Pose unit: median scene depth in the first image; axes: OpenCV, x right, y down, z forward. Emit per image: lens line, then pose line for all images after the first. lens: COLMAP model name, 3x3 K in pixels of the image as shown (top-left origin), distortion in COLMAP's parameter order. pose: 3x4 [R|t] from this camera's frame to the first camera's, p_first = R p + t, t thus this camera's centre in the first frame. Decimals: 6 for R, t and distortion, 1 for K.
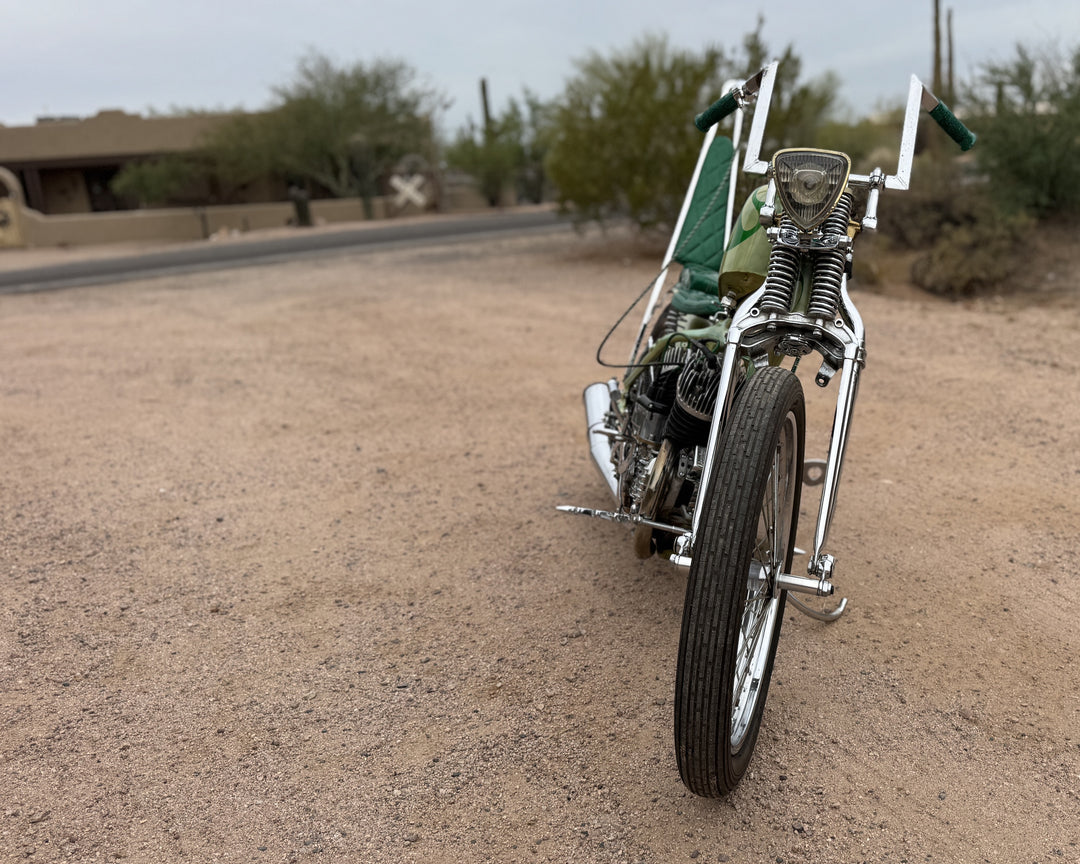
lens RADIAL K [[1064.0, 0, 667.3], [0, 1064.0, 436.4], [0, 0, 1]] dist [0.059080, 0.000000]
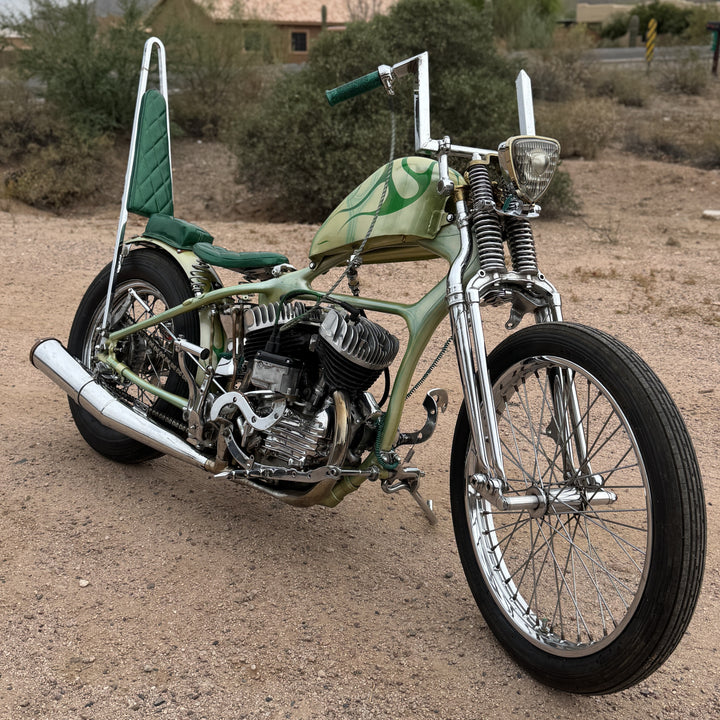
lens RADIAL K [[906.3, 0, 363.8], [0, 906.3, 320.2], [0, 0, 1]] dist [0.064903, 0.000000]
pose [[0.763891, -0.120069, 0.634077, -0.559054], [0.116893, 0.992030, 0.047027, -0.110209], [-0.634670, 0.038196, 0.771839, 0.278170]]
